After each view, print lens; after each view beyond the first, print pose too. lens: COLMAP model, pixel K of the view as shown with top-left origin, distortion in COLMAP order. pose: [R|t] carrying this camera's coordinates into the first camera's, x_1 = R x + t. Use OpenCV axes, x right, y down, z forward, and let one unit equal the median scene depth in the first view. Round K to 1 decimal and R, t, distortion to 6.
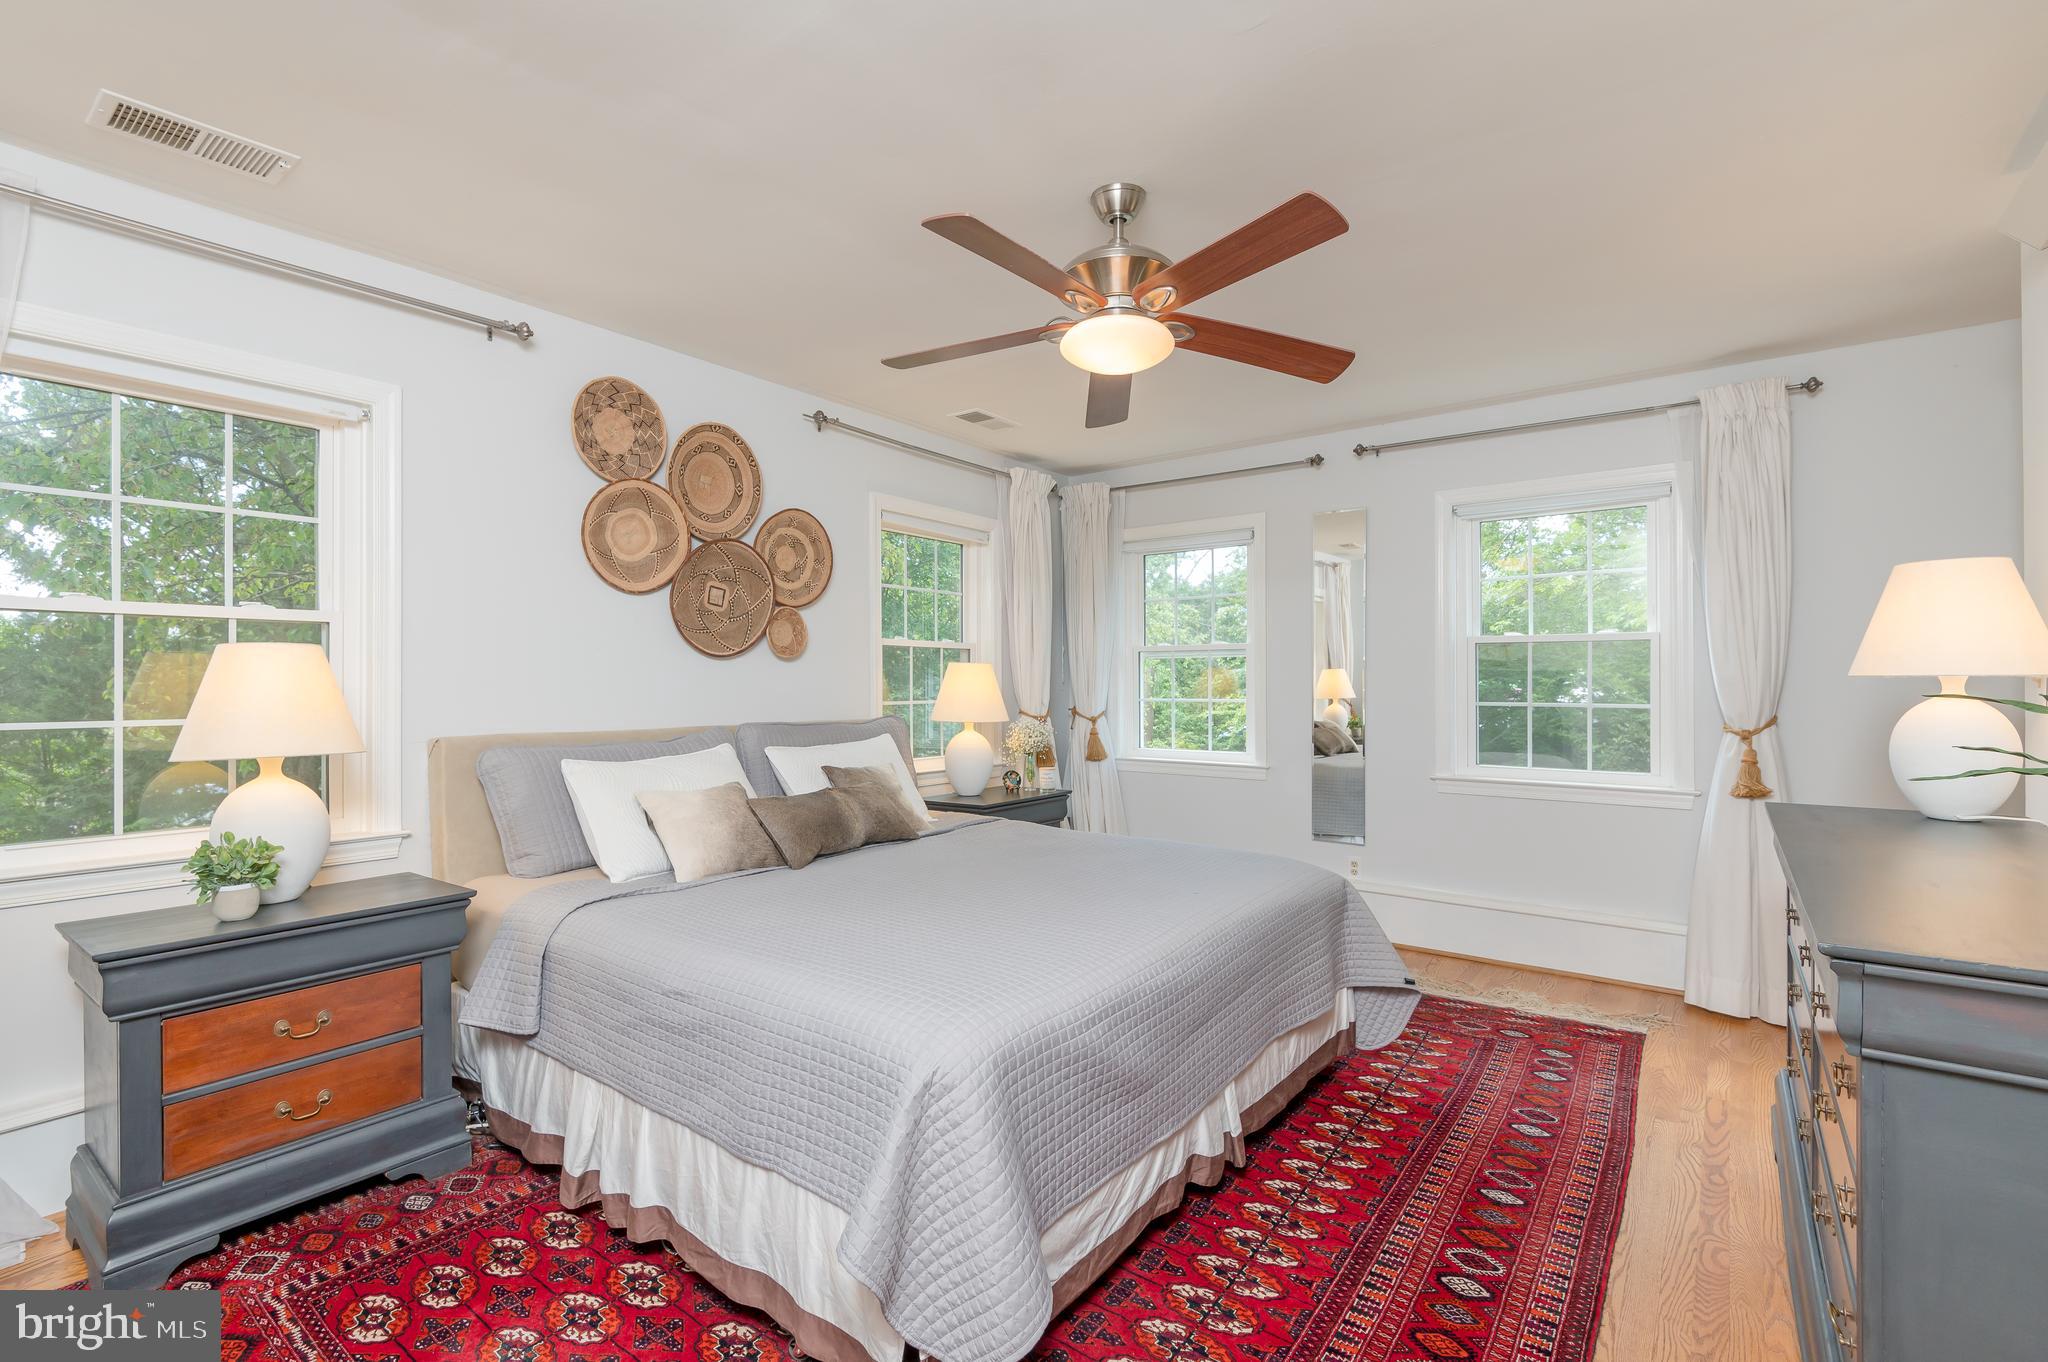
lens RADIAL K [[923.6, 0, 1025.7], [0, 923.6, 691.9], [0, 0, 1]] dist [0.010622, -0.002769]
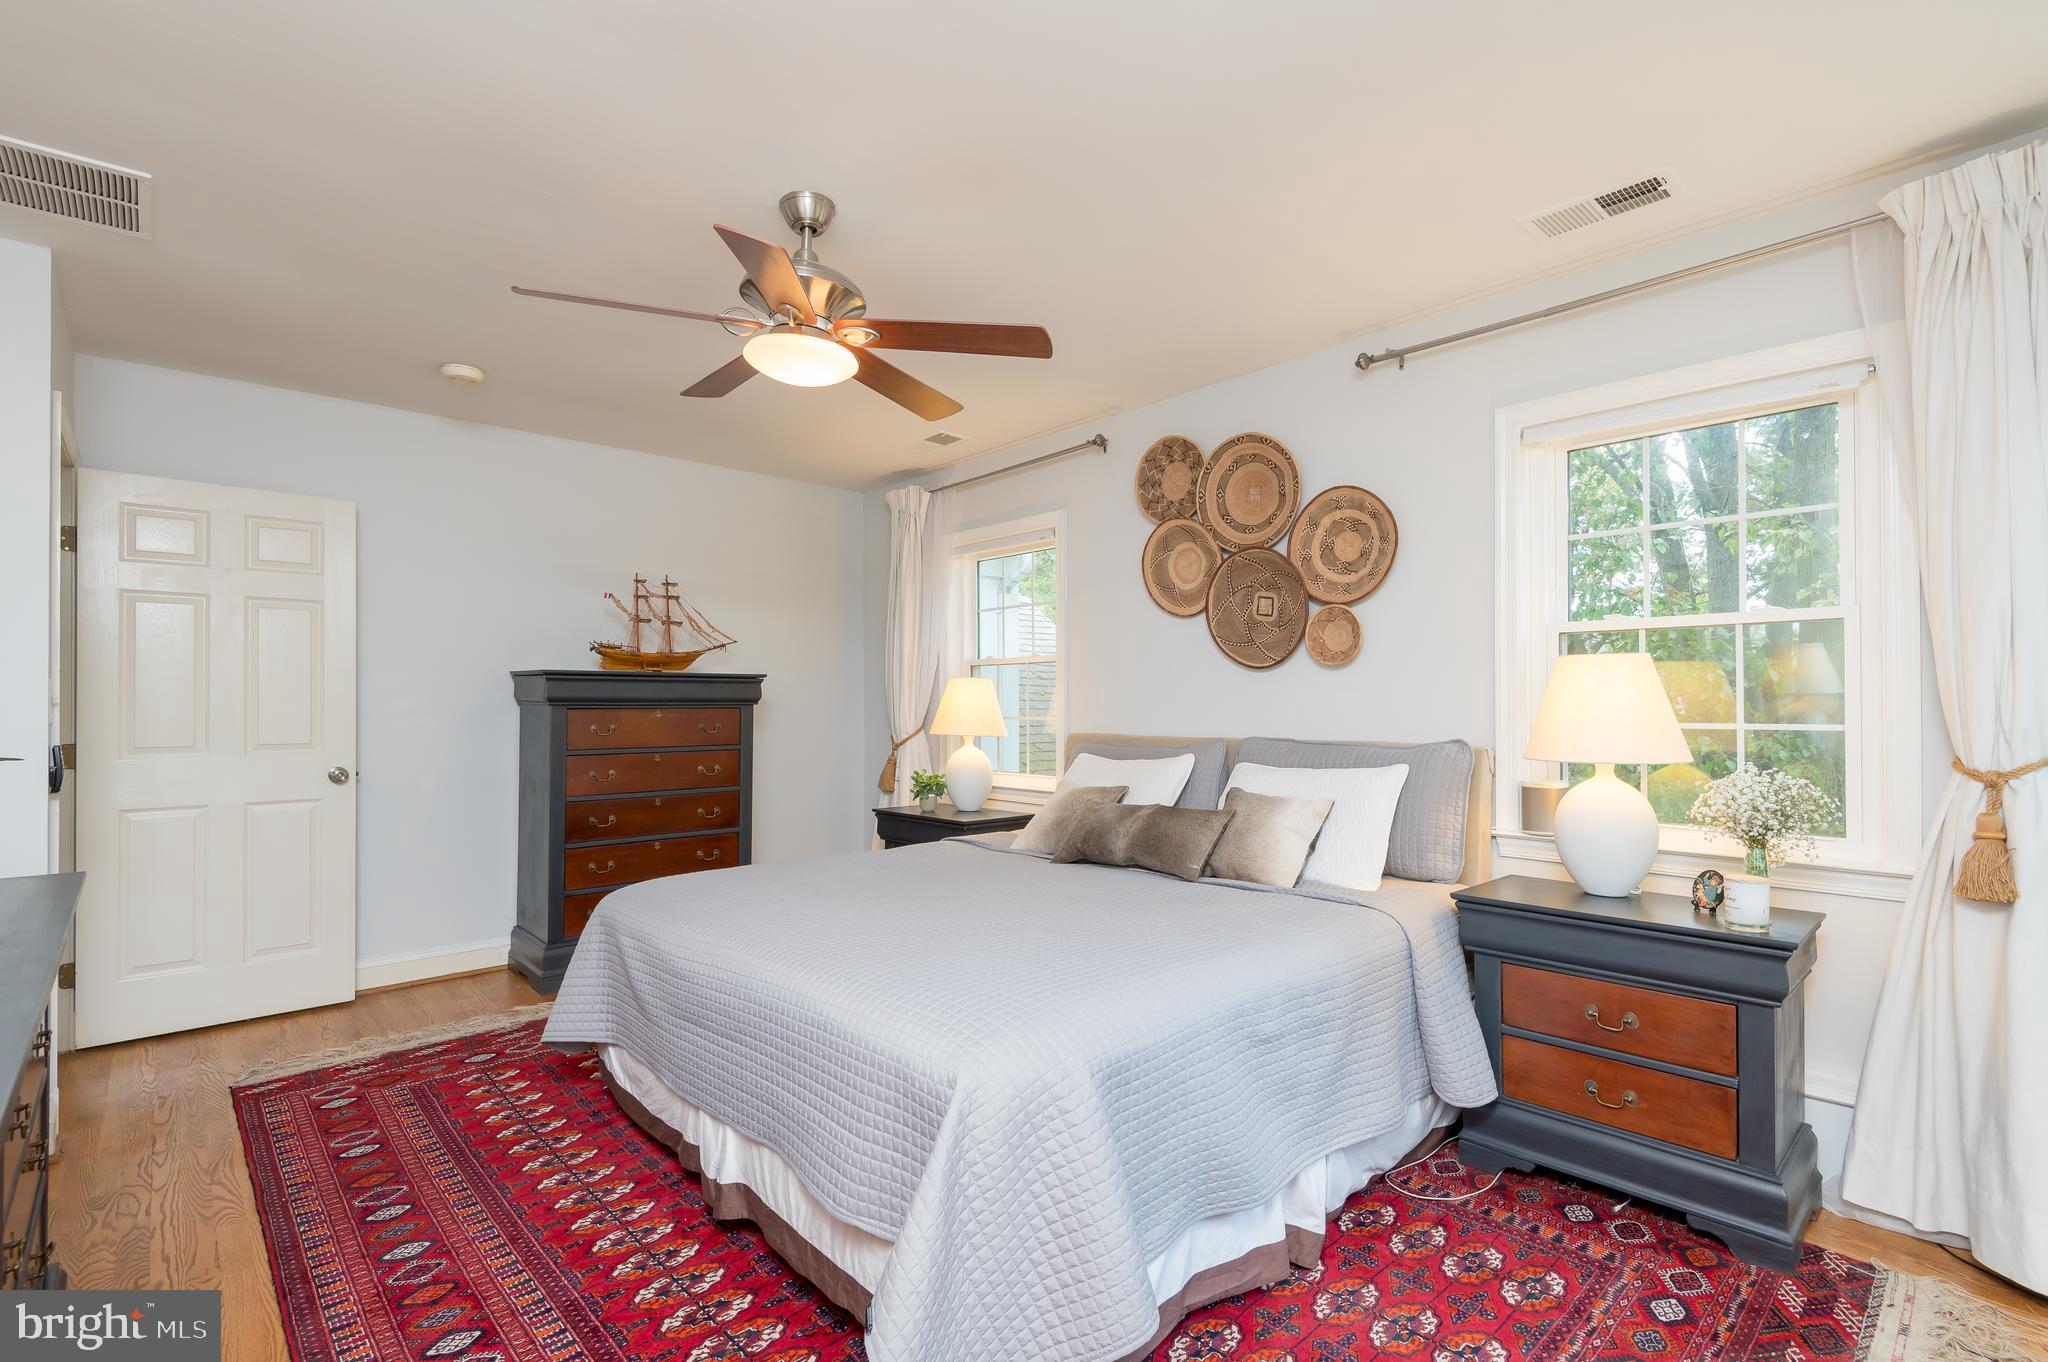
lens RADIAL K [[923.6, 0, 987.9], [0, 923.6, 697.4], [0, 0, 1]] dist [0.010622, -0.002769]
pose [[-0.185717, -0.002254, -0.982601, 0.676597], [0.002413, 0.999993, -0.002750, -0.004932], [0.982600, -0.002882, -0.185710, 0.891775]]
